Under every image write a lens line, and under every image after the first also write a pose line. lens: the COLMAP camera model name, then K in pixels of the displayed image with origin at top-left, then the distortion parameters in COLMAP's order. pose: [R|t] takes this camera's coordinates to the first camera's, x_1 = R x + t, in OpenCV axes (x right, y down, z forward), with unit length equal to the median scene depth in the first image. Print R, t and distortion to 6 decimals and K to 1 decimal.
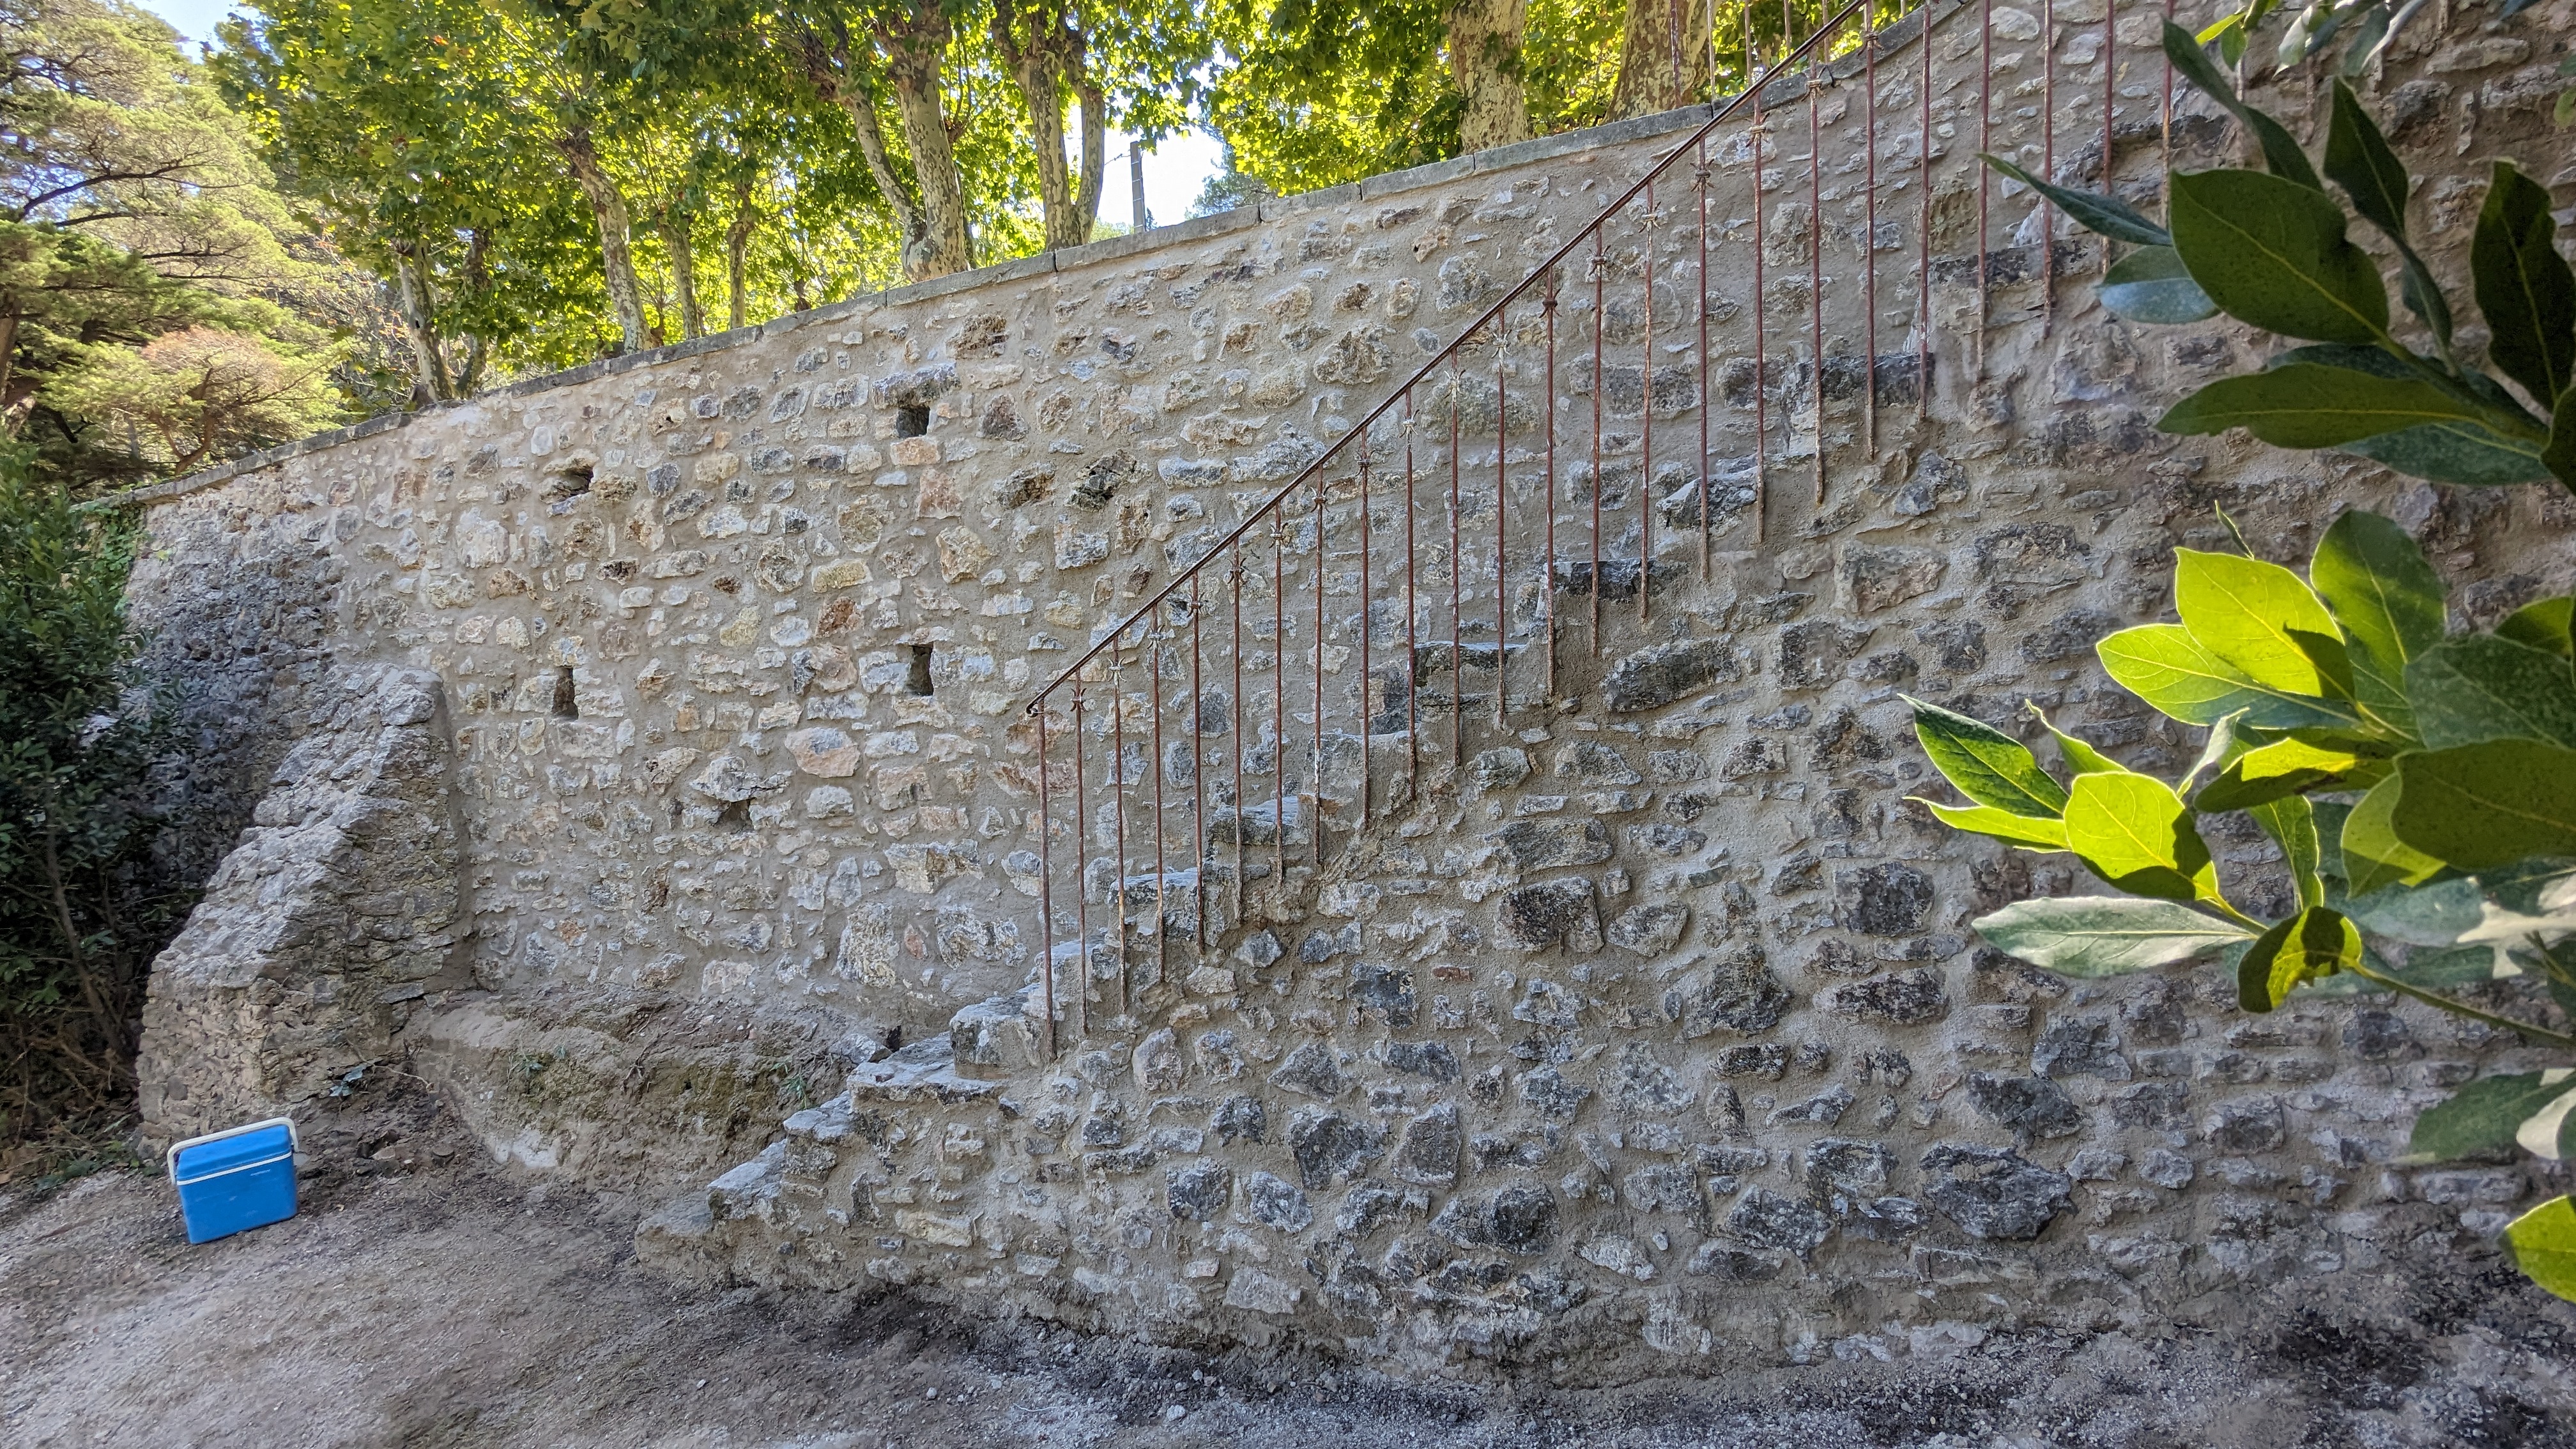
lens RADIAL K [[1214.5, 0, 1278.0], [0, 1214.5, 726.3], [0, 0, 1]] dist [0.000466, 0.002050]
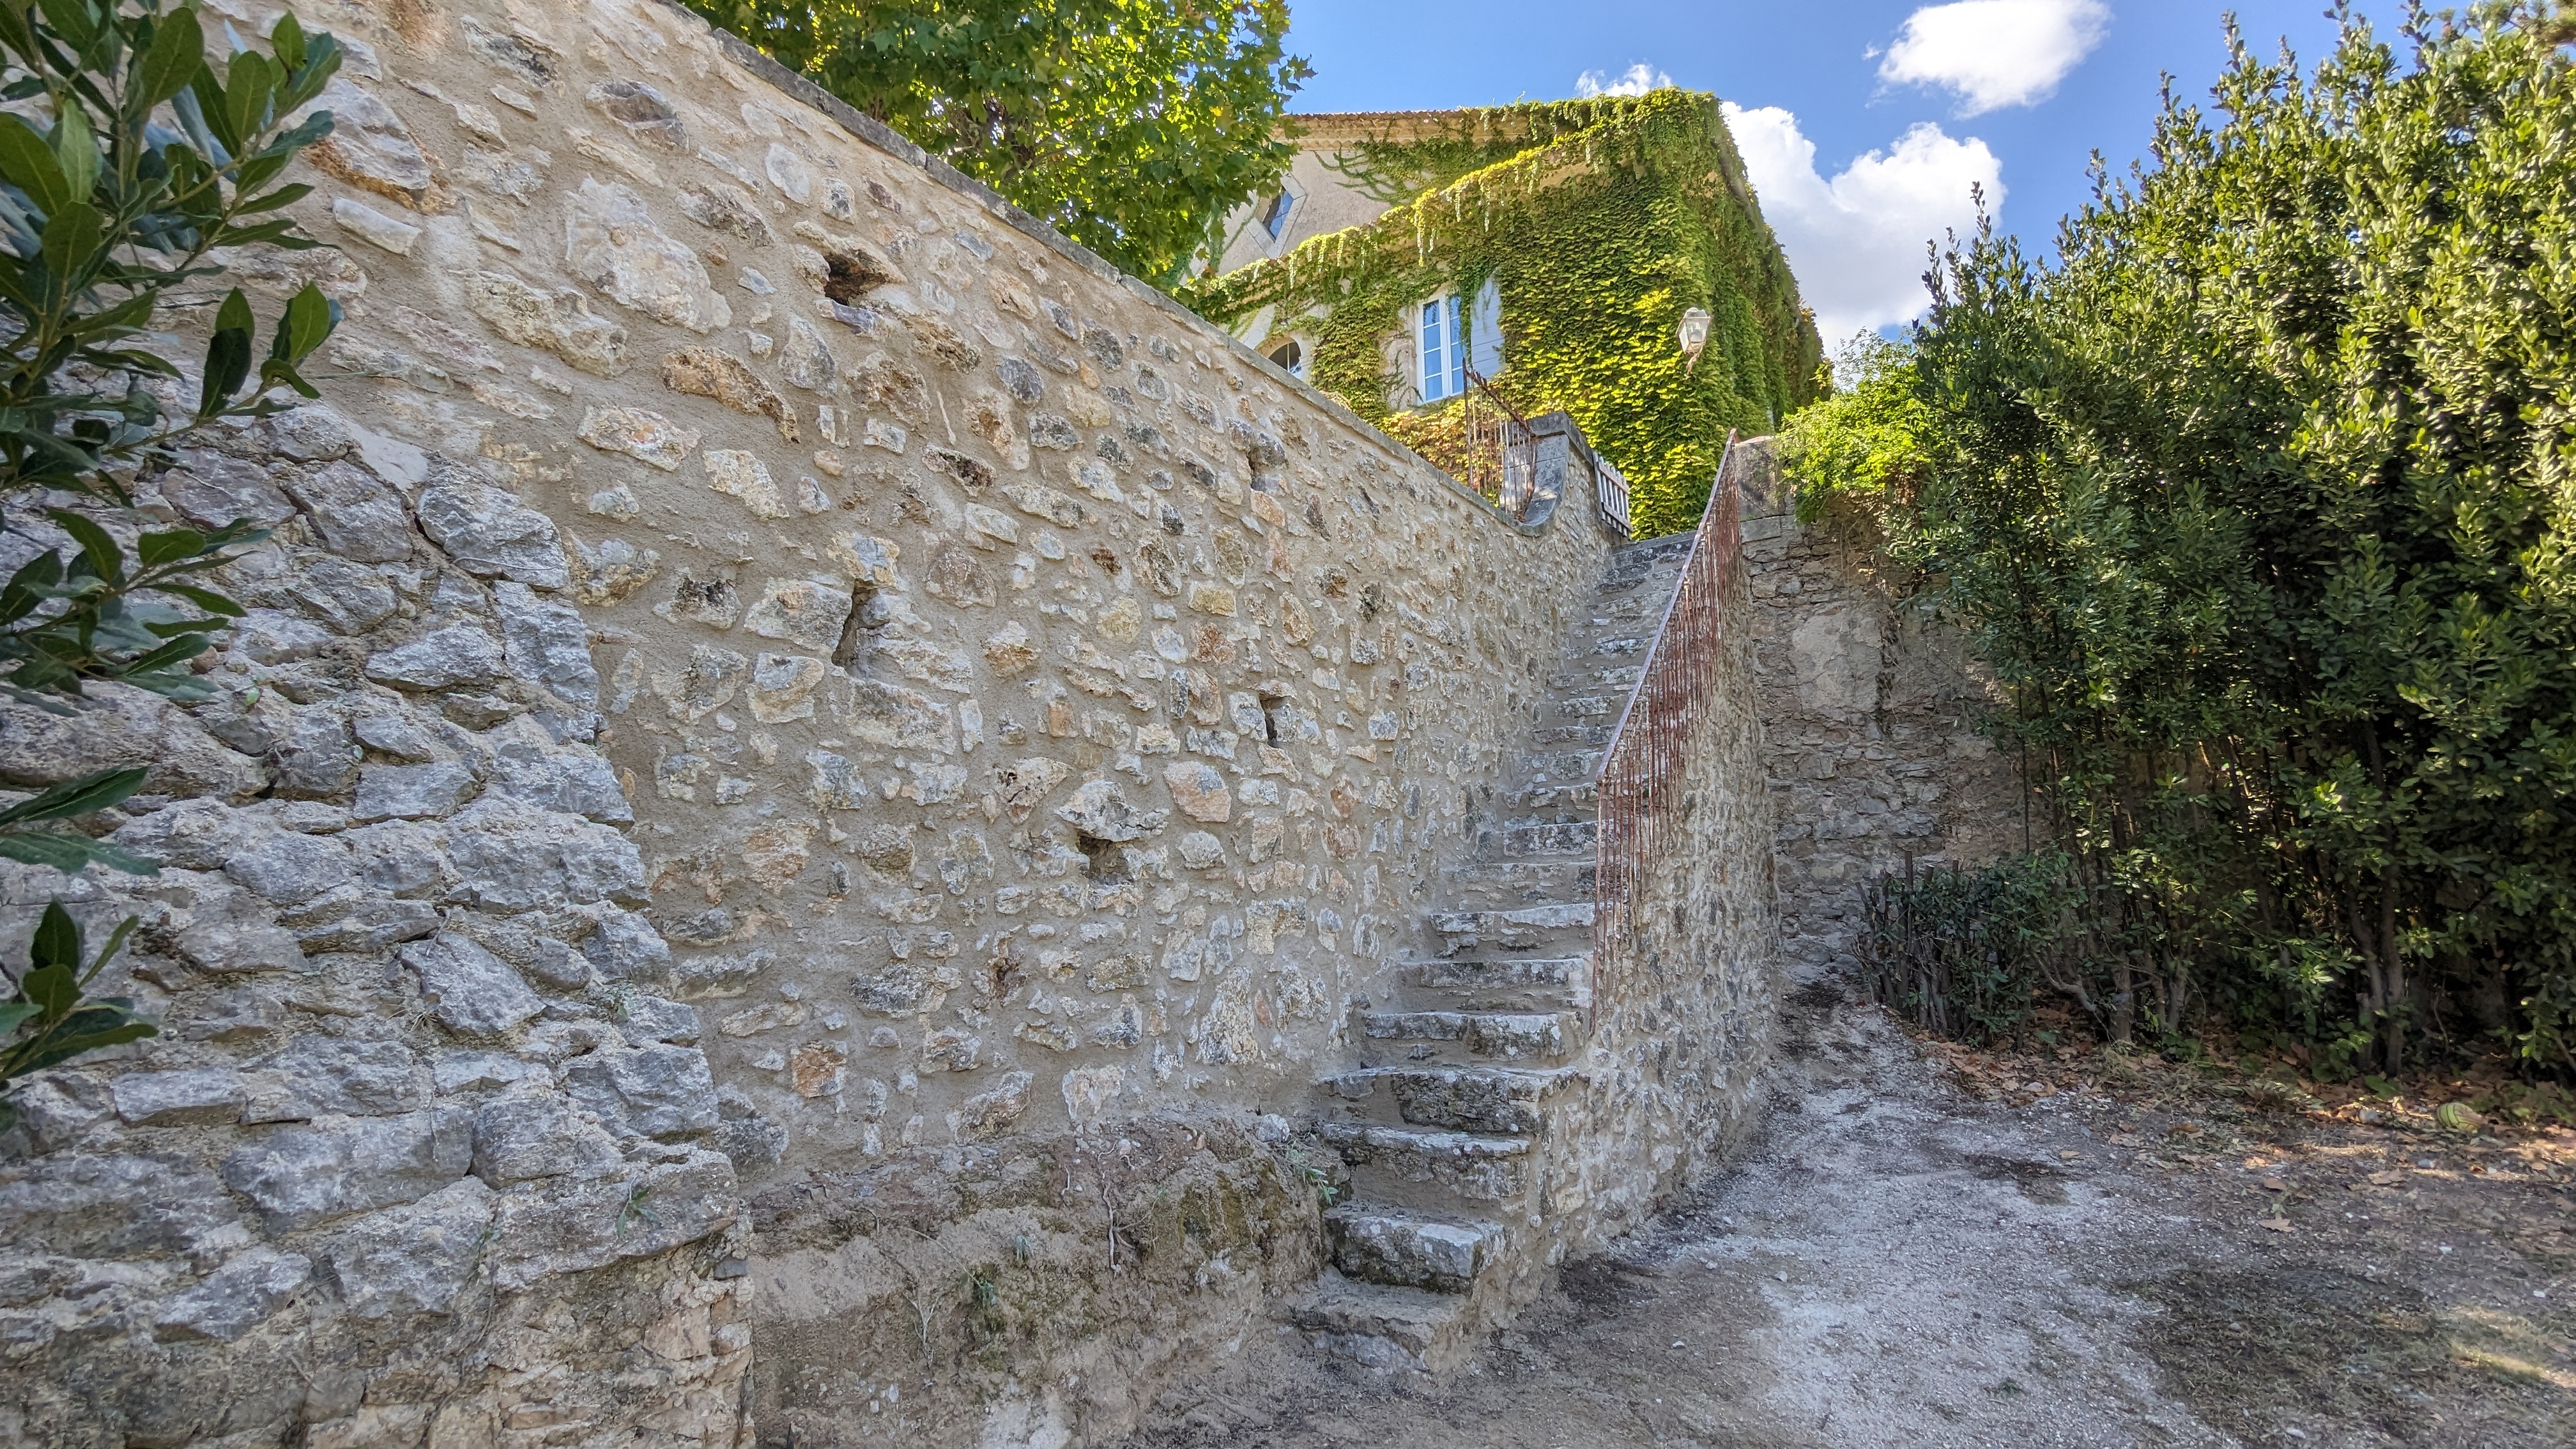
lens RADIAL K [[1214.5, 0, 1285.4], [0, 1214.5, 721.6], [0, 0, 1]] dist [0.000466, 0.002050]
pose [[0.208432, 0.189532, 0.959496, -1.174834], [0.008032, 0.980679, -0.195461, 0.138641], [-0.978004, 0.048447, 0.202883, 0.755502]]
